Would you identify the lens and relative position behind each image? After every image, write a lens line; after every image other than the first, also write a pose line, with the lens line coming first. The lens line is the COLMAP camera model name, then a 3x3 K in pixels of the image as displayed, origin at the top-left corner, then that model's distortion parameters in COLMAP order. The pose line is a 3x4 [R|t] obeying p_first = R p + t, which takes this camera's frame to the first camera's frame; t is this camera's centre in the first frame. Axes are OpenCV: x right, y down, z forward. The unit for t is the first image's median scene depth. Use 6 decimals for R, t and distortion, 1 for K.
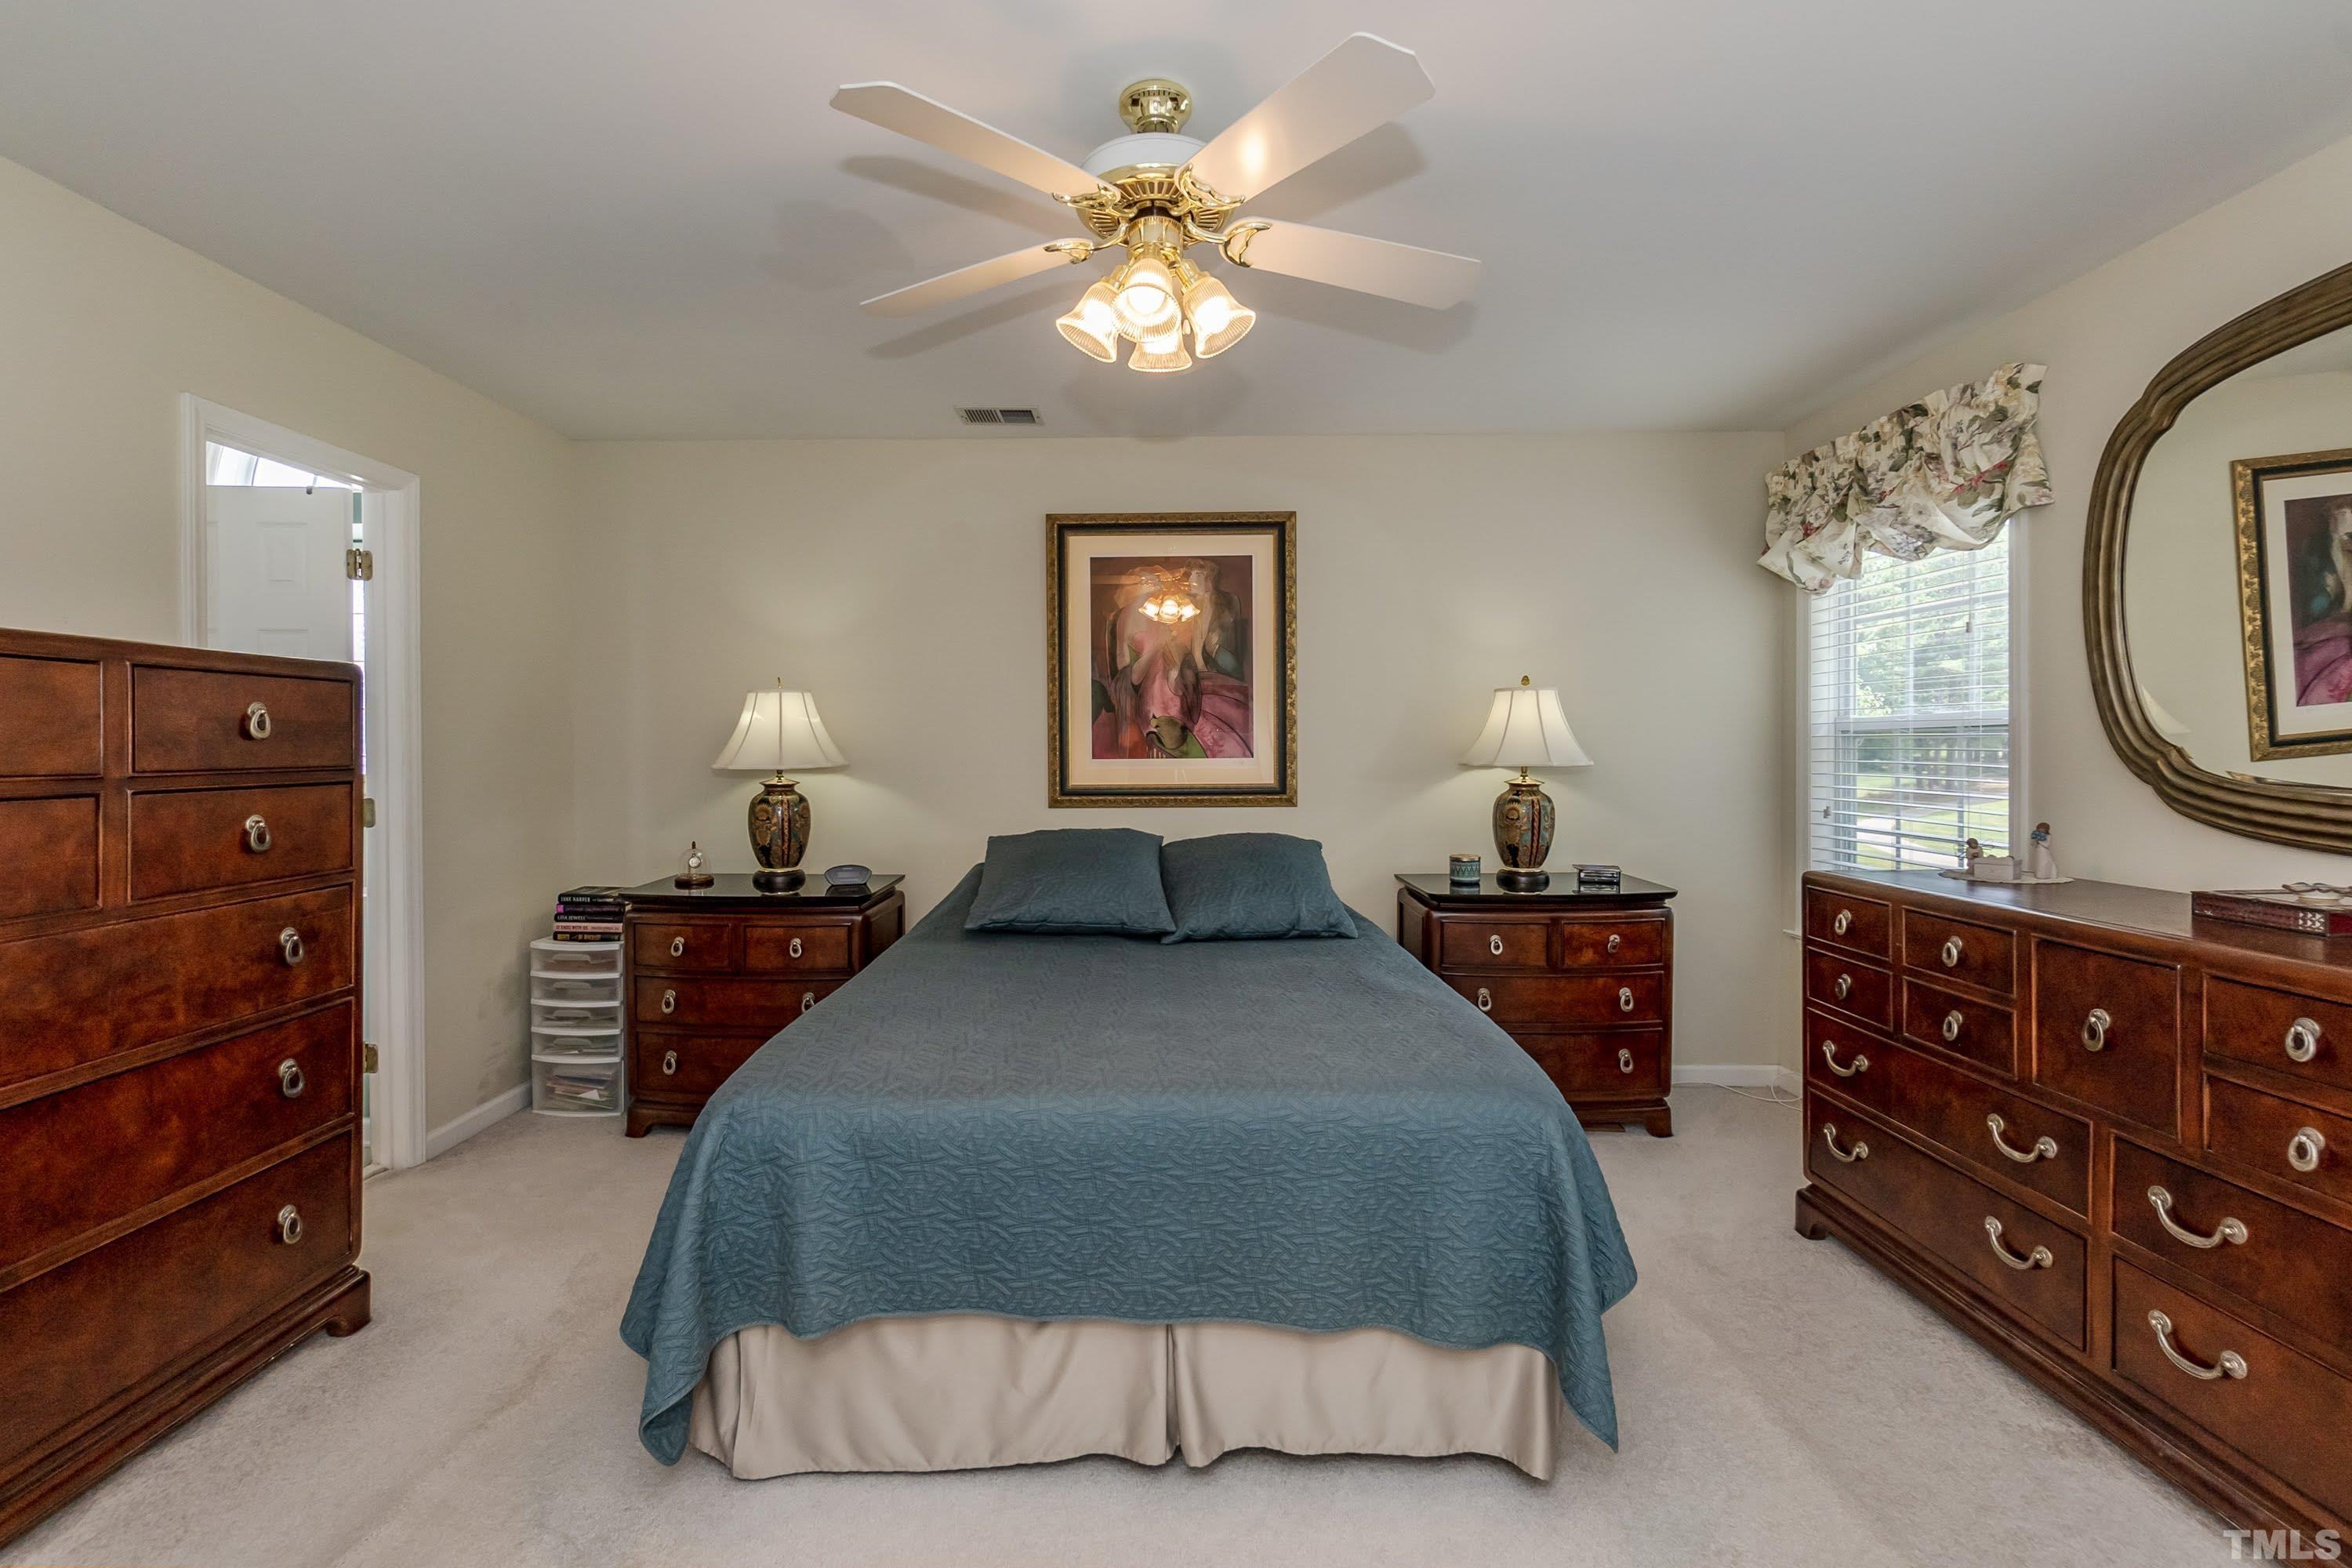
lens RADIAL K [[1028.3, 0, 1149.1], [0, 1028.3, 748.4], [0, 0, 1]] dist [-0.003135, 0.000746]
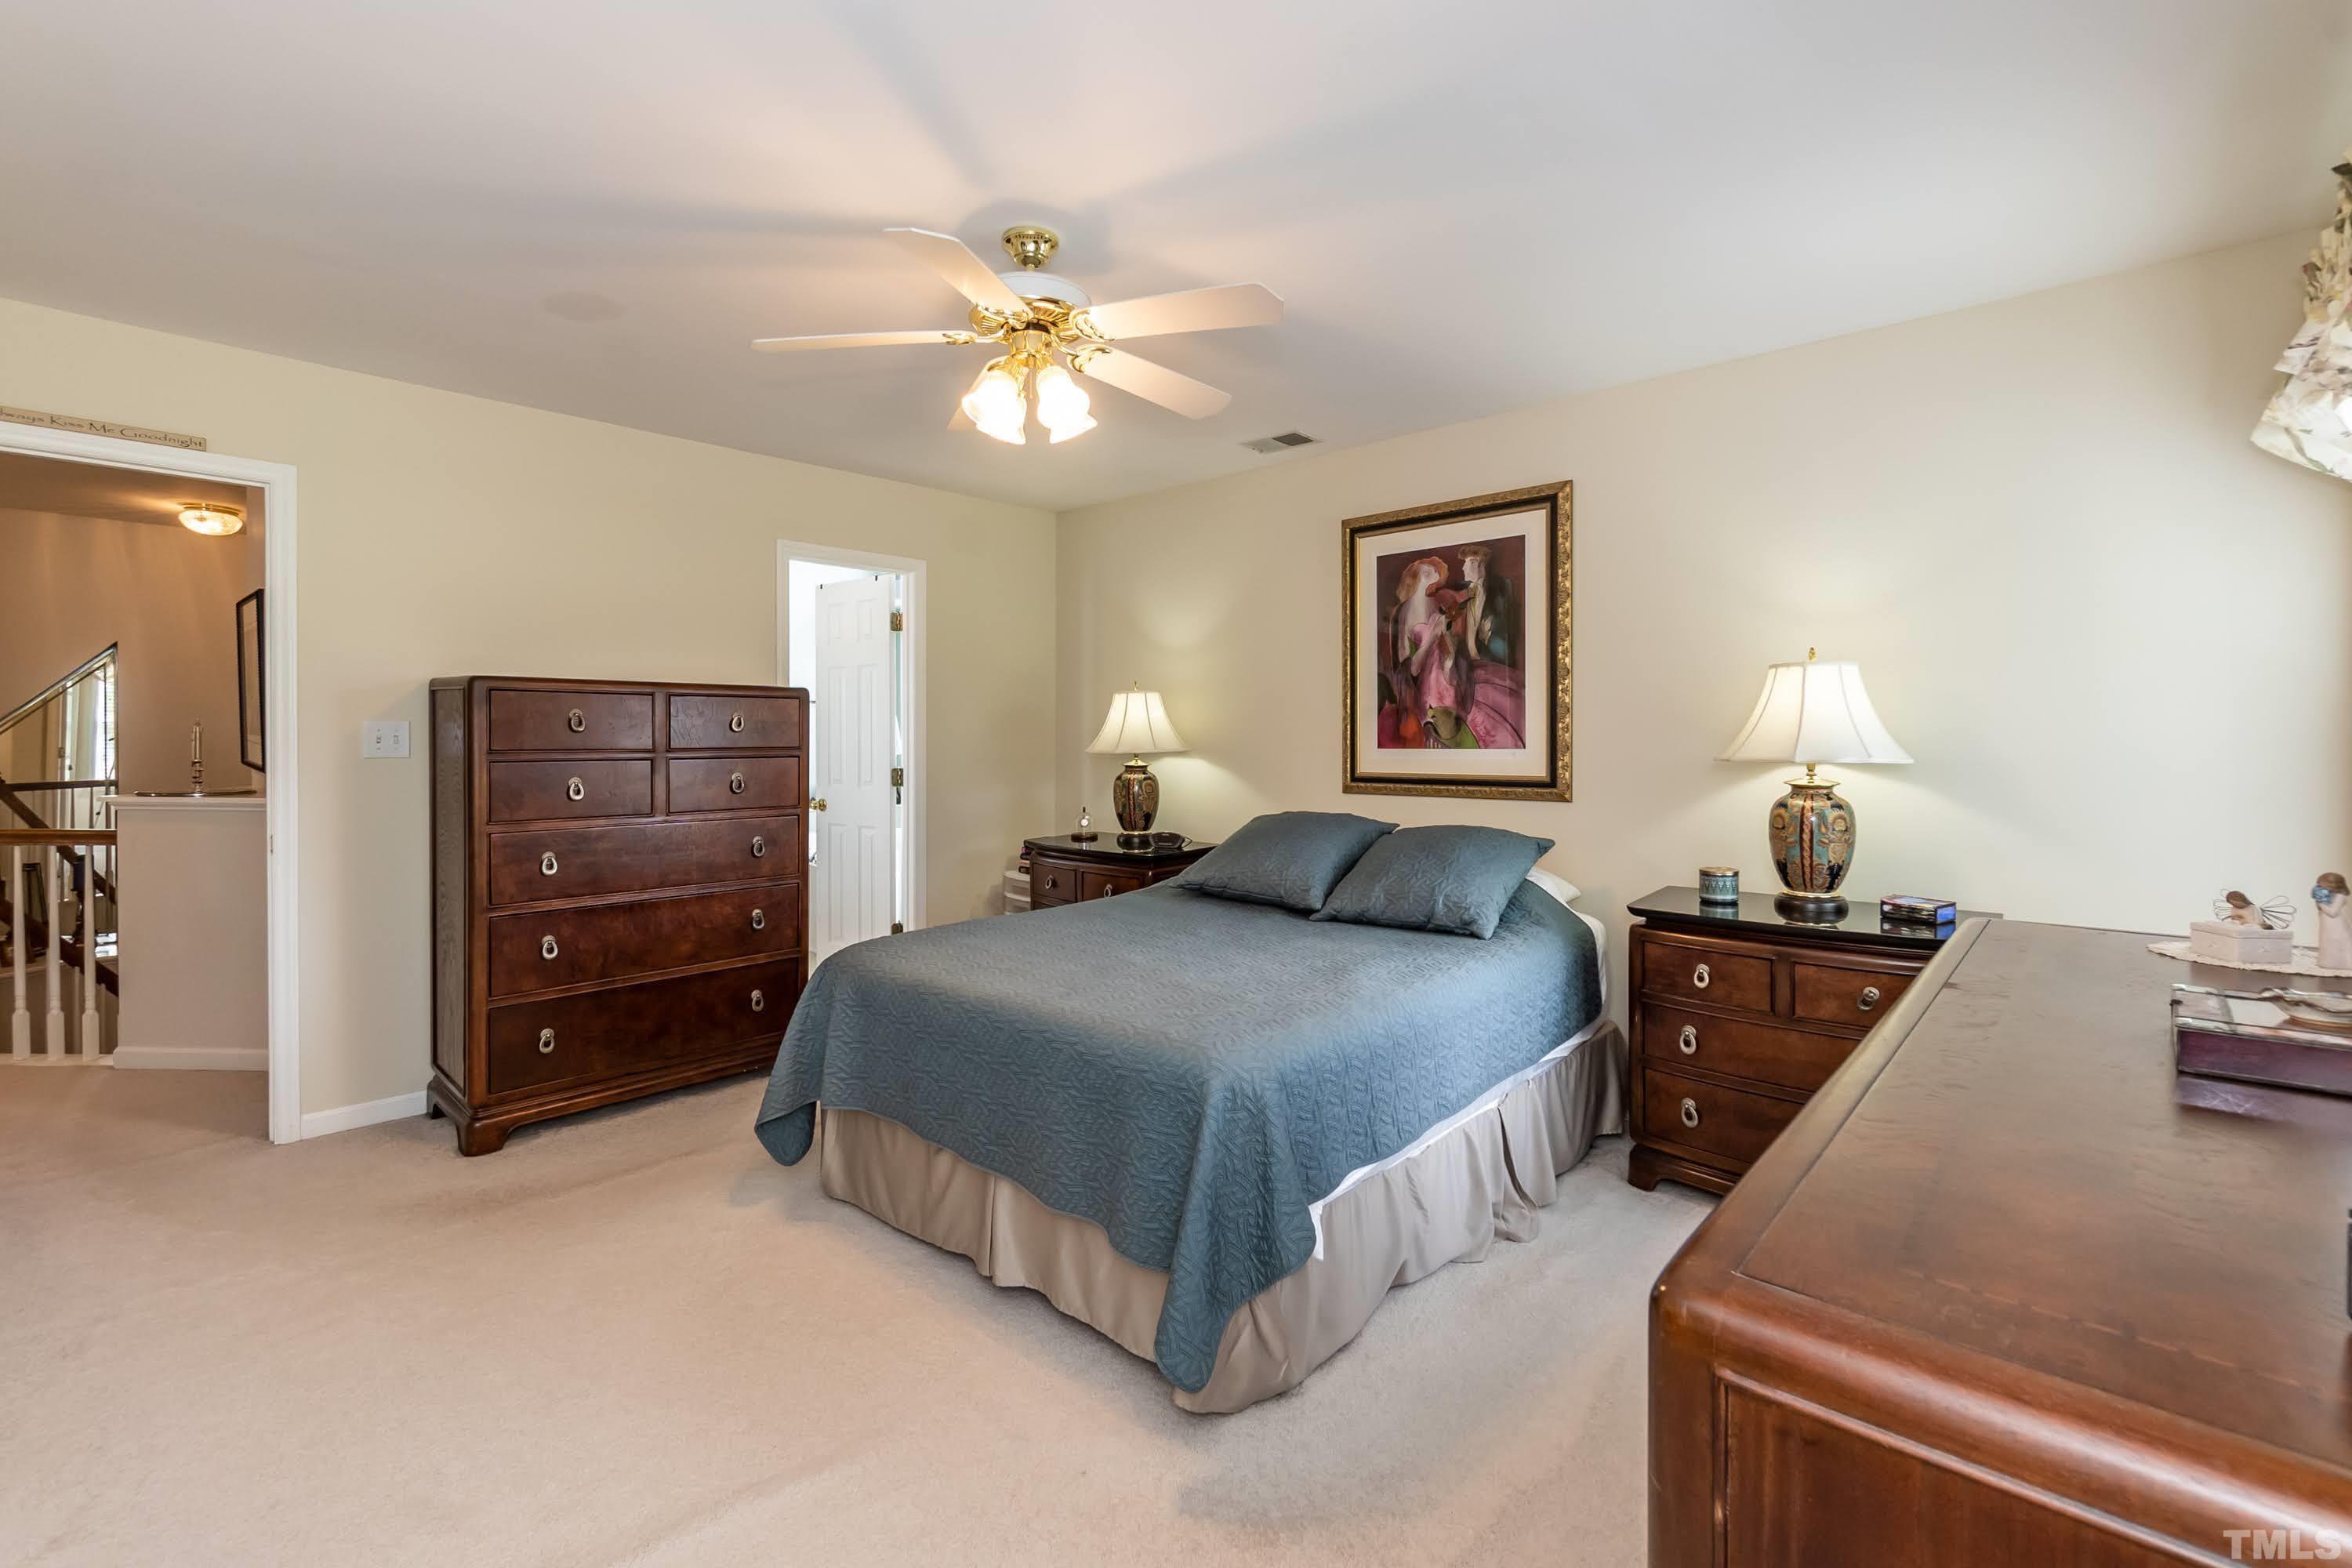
lens RADIAL K [[1028.3, 0, 1170.3], [0, 1028.3, 744.7], [0, 0, 1]] dist [-0.003135, 0.000746]
pose [[0.740086, 0.007137, -0.672474, 0.535242], [-0.003499, 0.999971, 0.006762, 0.000018], [0.672503, -0.002651, 0.740090, 0.089561]]
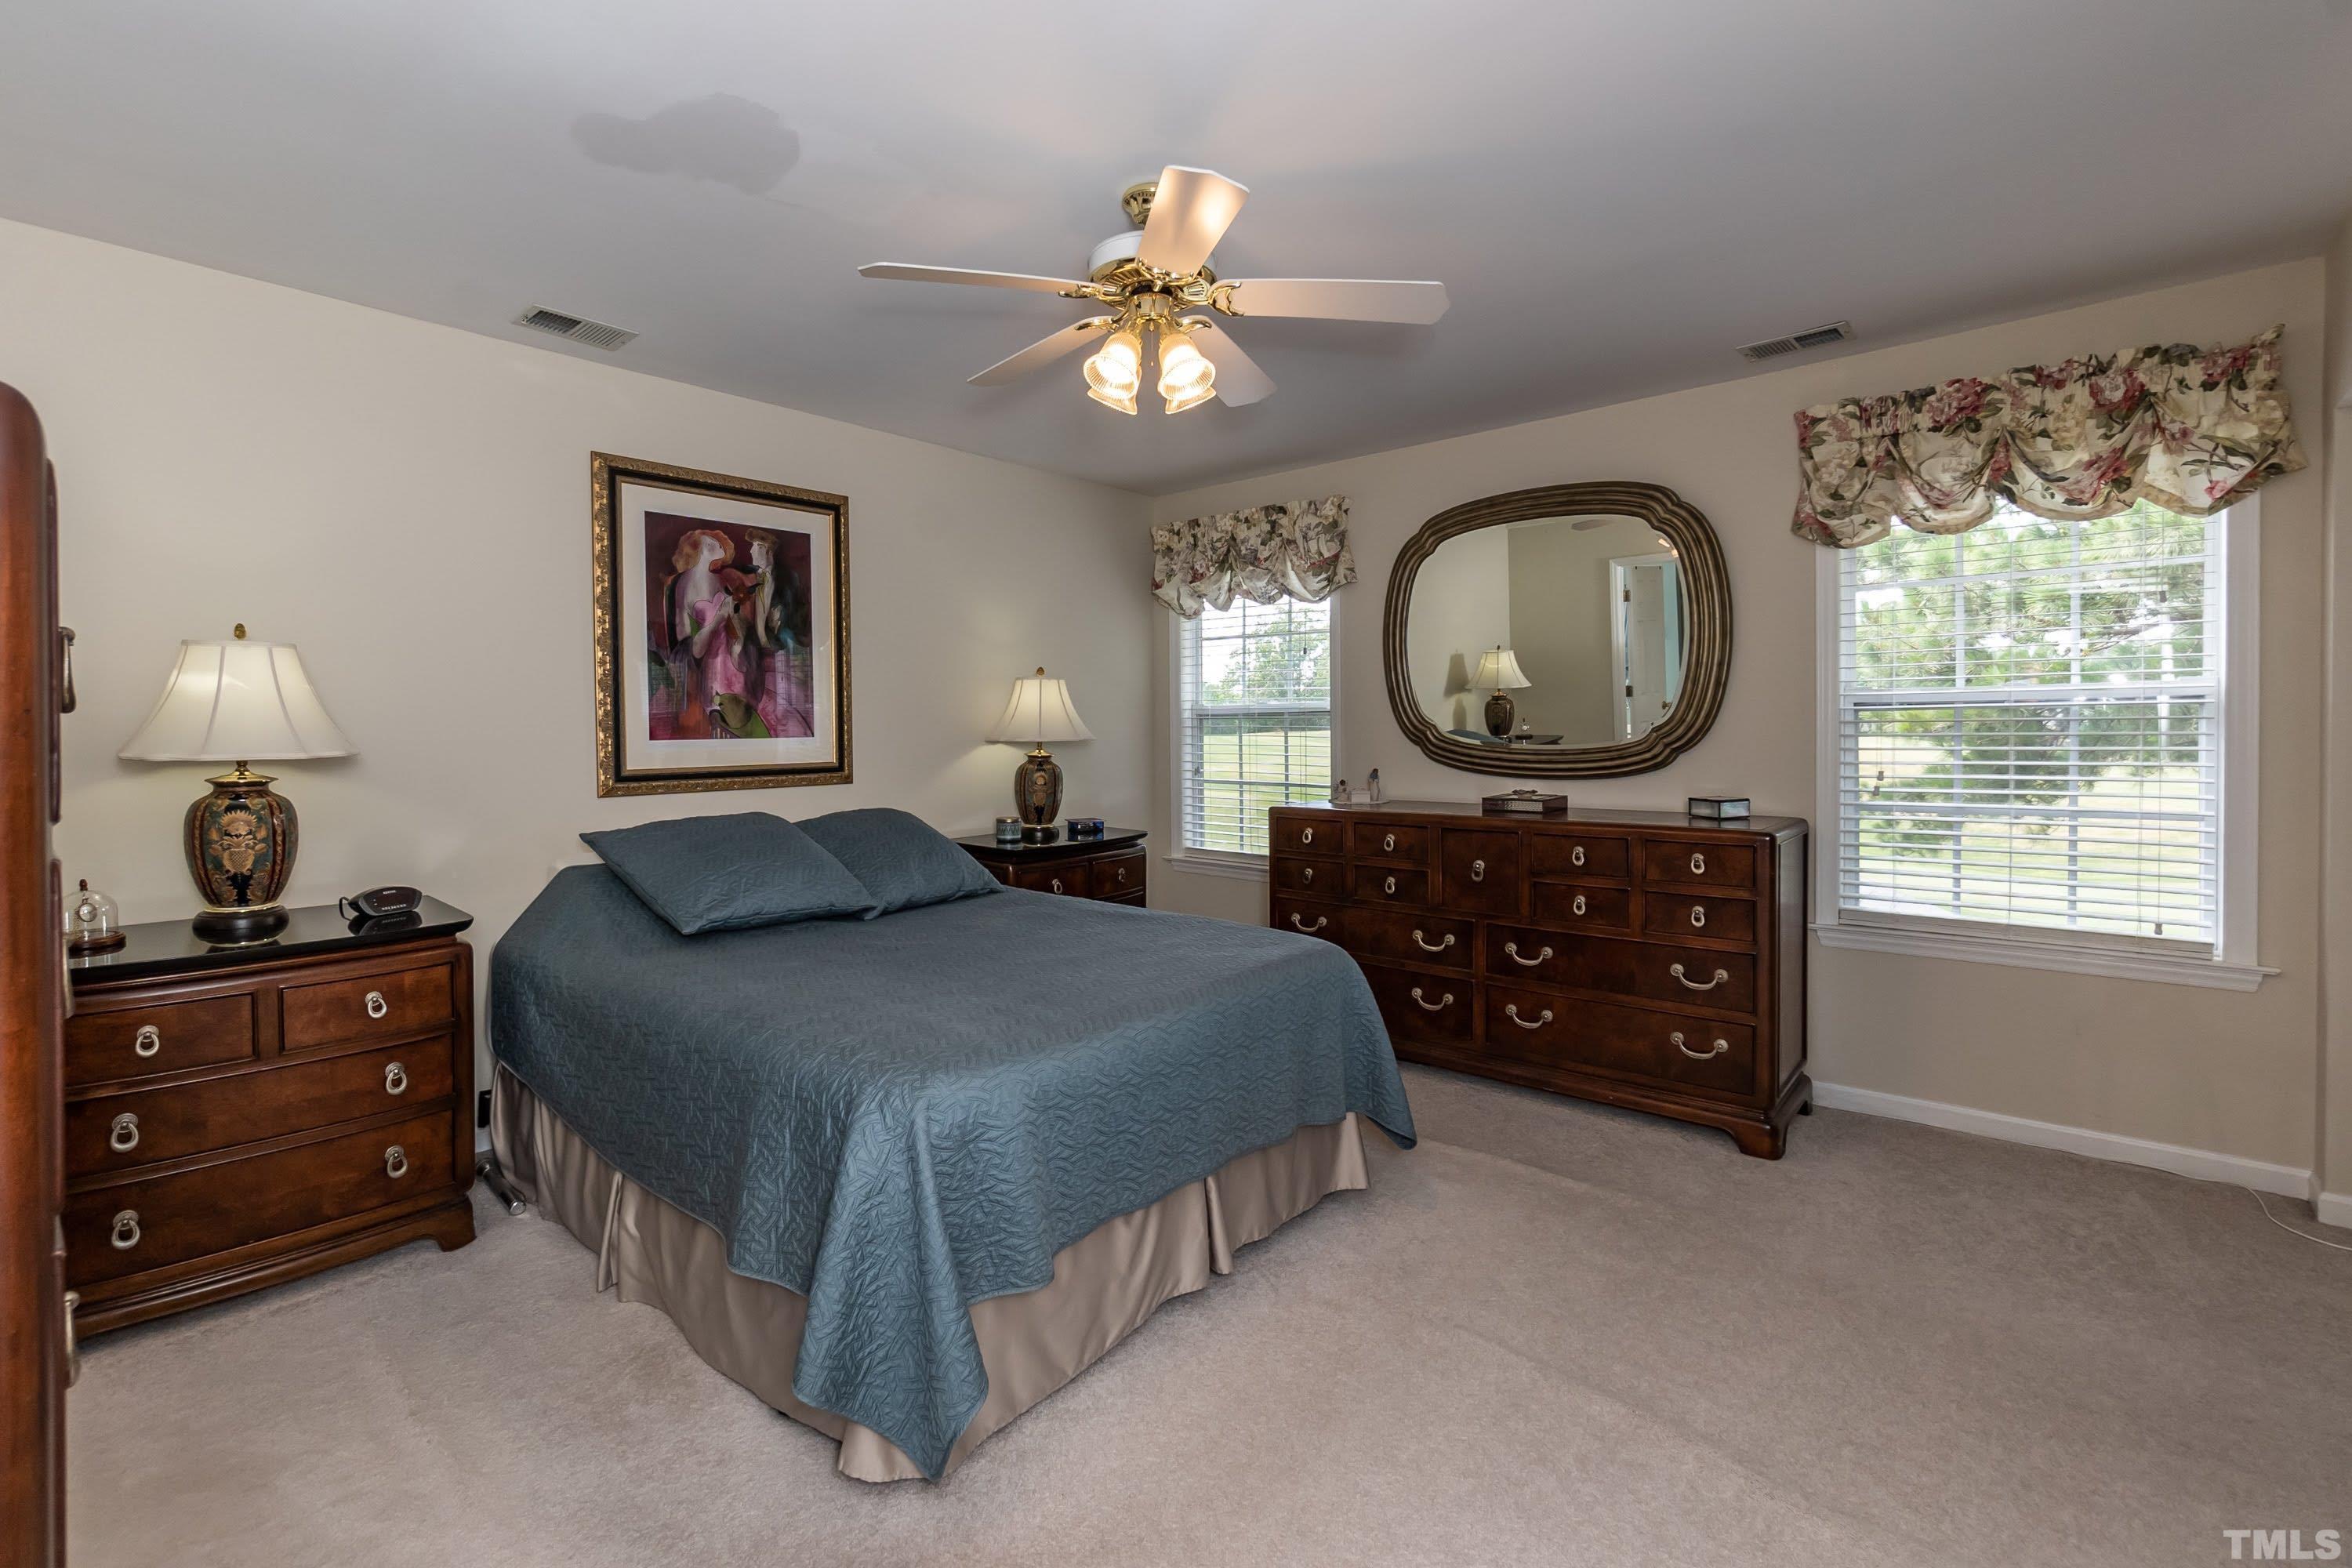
lens RADIAL K [[1028.3, 0, 1152.2], [0, 1028.3, 741.9], [0, 0, 1]] dist [-0.003135, 0.000746]
pose [[0.650287, -0.012627, 0.759583, -0.480843], [0.004026, 0.999905, 0.013176, 0.002087], [-0.759678, -0.005510, 0.650277, 0.108325]]
